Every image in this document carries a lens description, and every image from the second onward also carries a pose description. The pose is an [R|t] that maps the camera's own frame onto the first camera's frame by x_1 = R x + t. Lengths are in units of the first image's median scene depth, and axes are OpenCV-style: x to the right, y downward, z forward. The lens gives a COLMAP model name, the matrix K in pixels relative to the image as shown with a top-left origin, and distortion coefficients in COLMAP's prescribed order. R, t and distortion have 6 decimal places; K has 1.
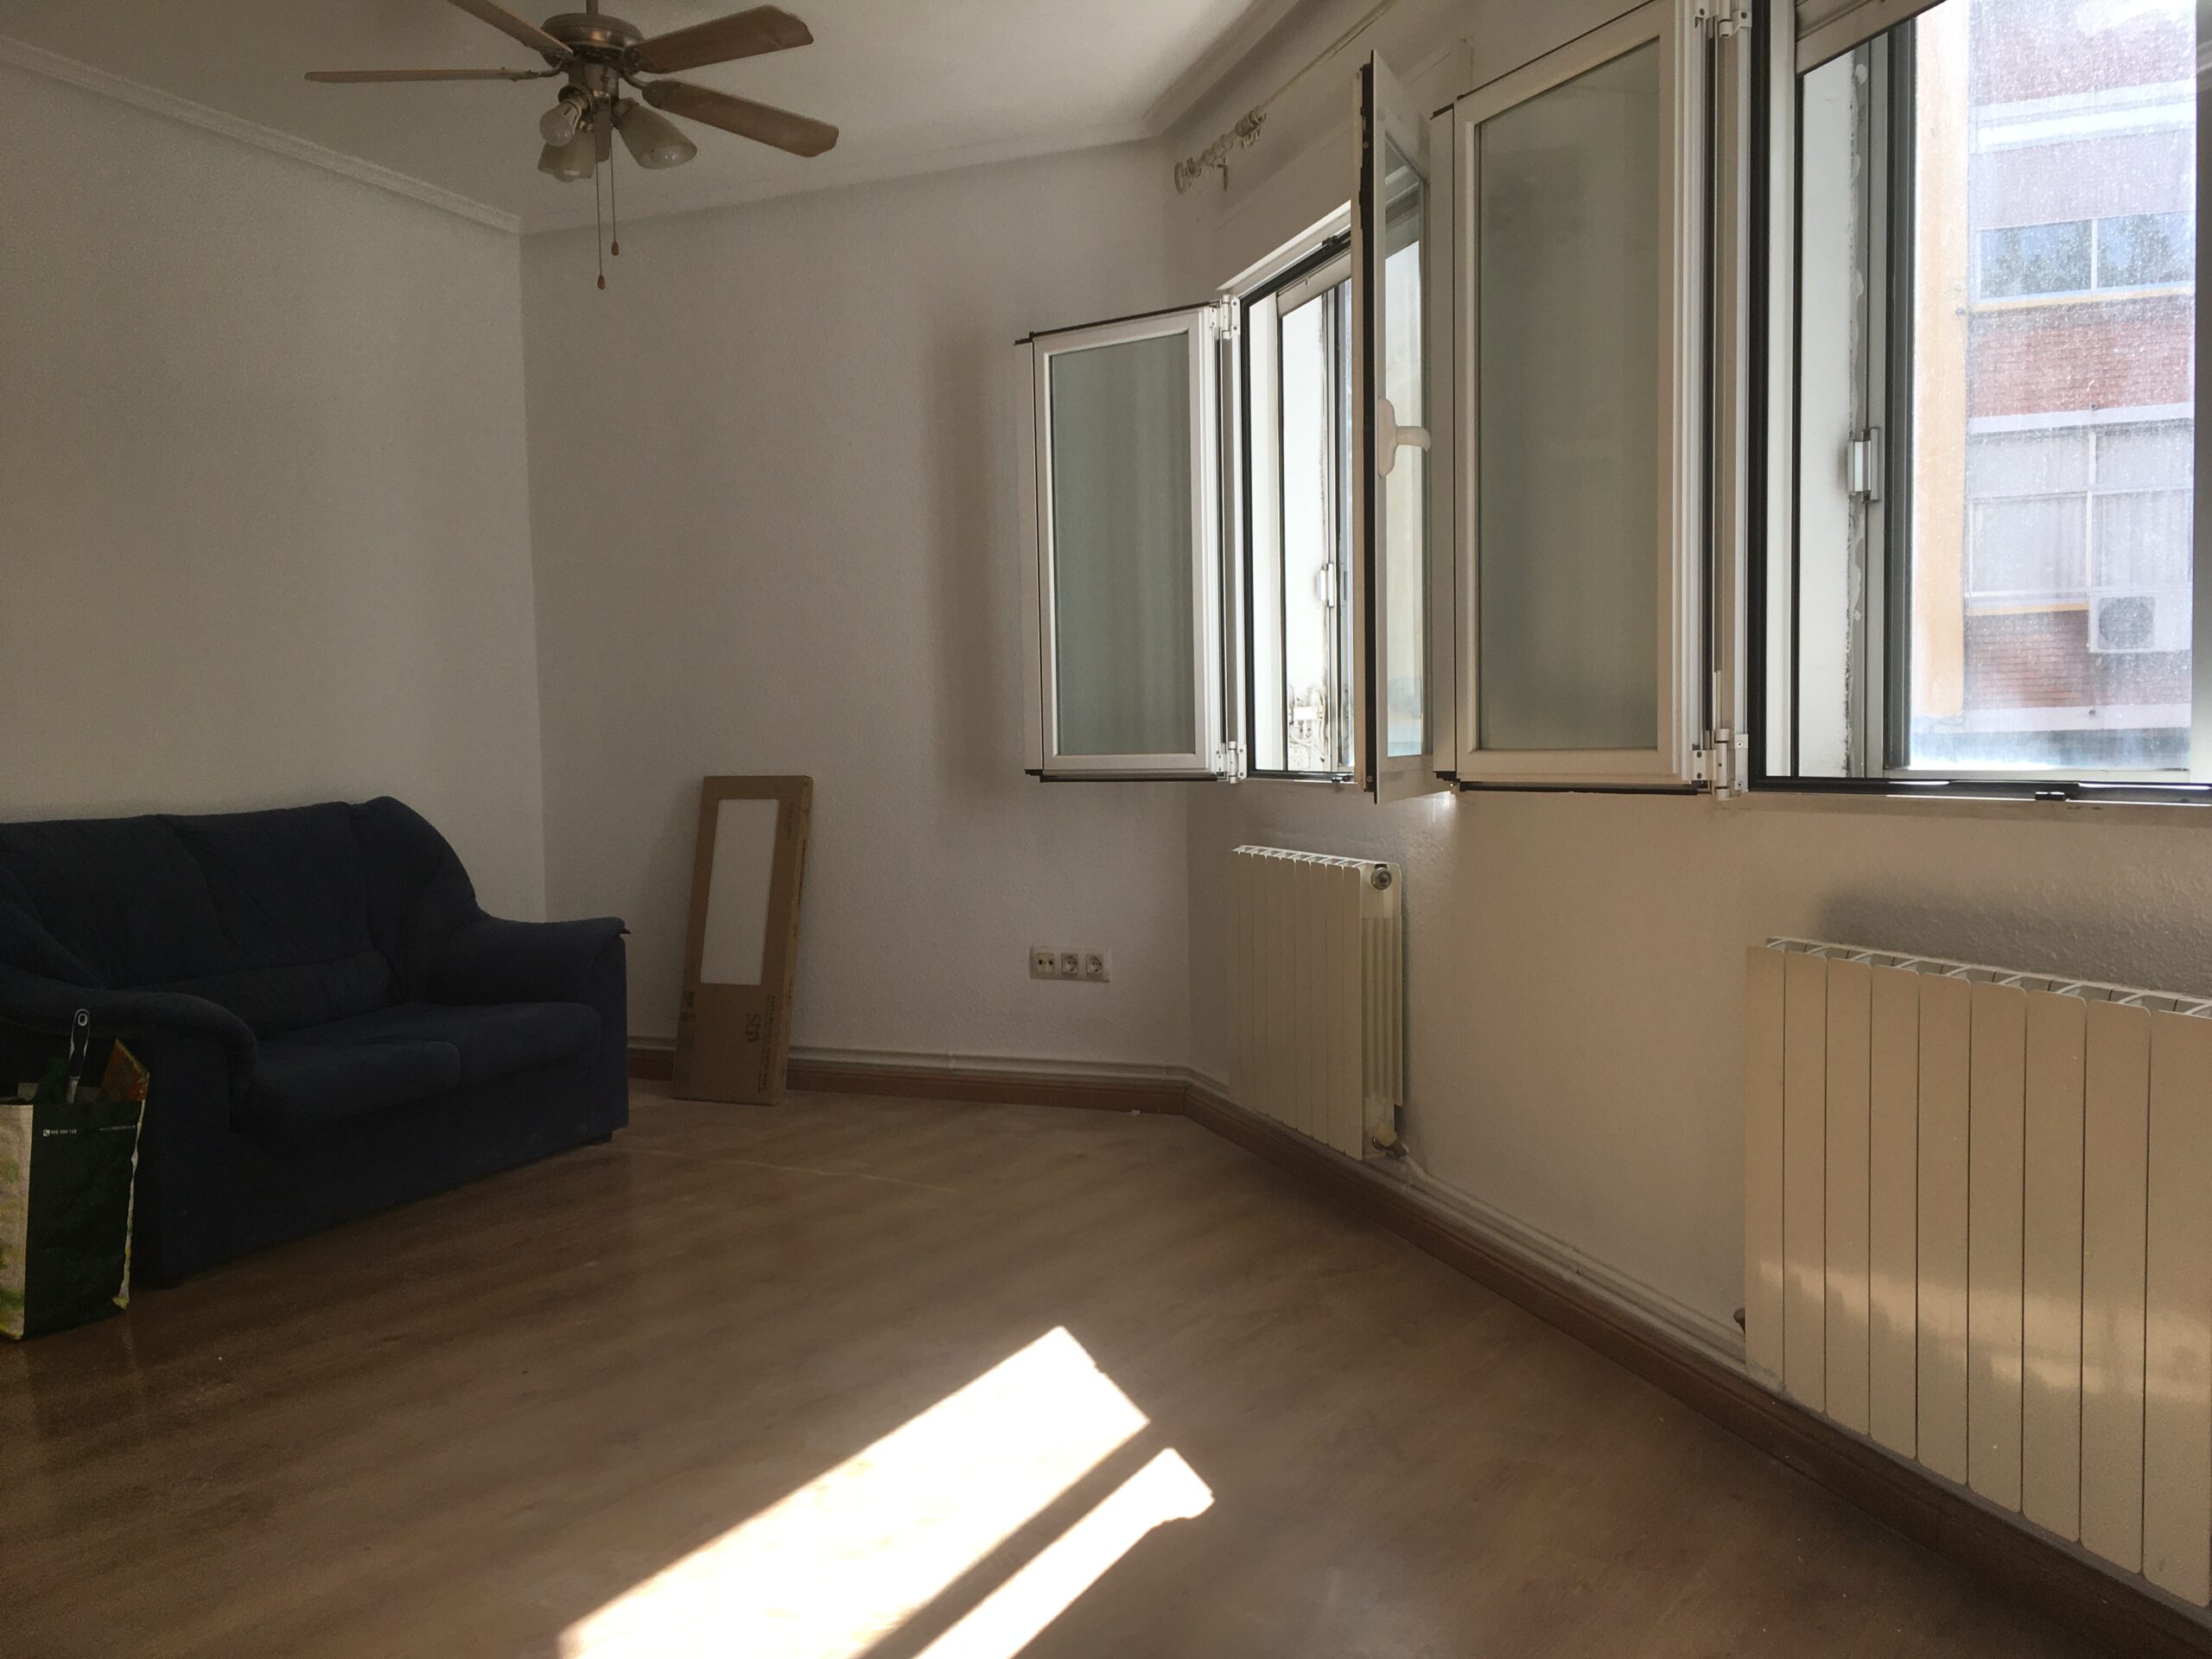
lens RADIAL K [[1874.8, 0, 1094.9], [0, 1874.8, 841.6], [0, 0, 1]] dist [0.077606, -0.123511]
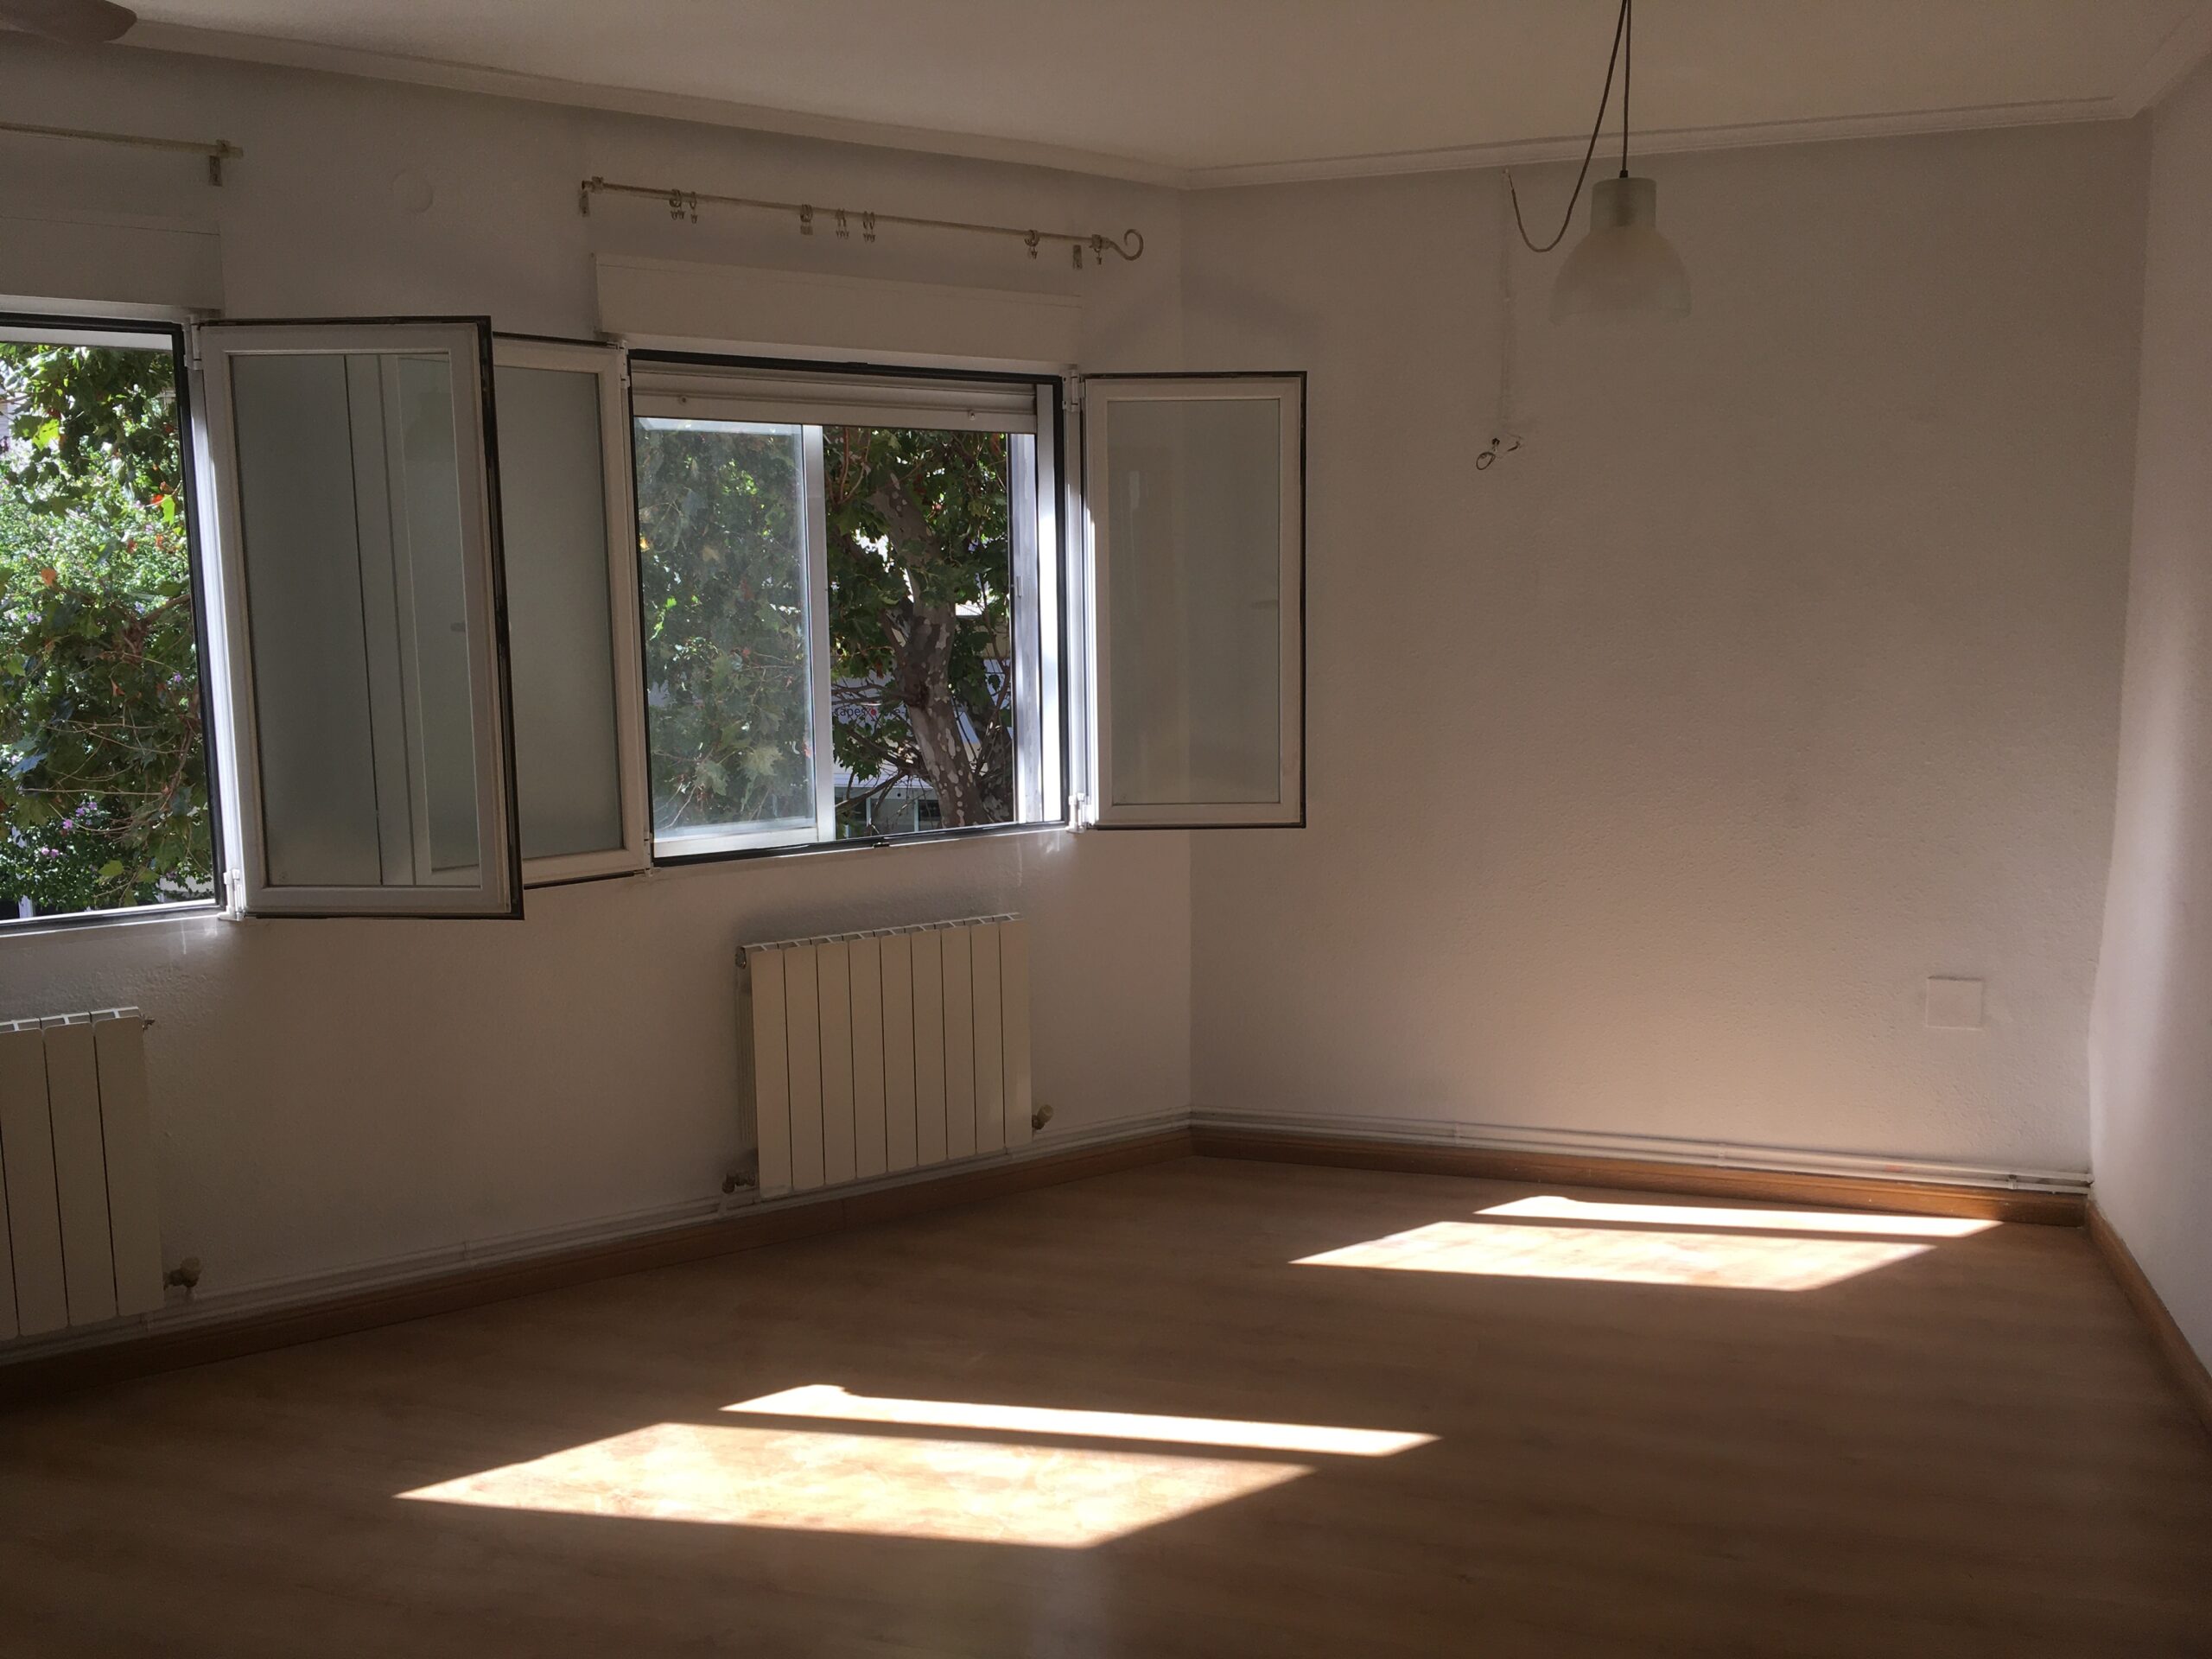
lens RADIAL K [[1874.8, 0, 1094.9], [0, 1874.8, 841.6], [0, 0, 1]] dist [0.077606, -0.123511]
pose [[-0.270226, -0.102742, 0.957299, -0.754486], [0.072681, 0.989276, 0.126690, -0.132910], [-0.960050, 0.103813, -0.259861, 0.628348]]
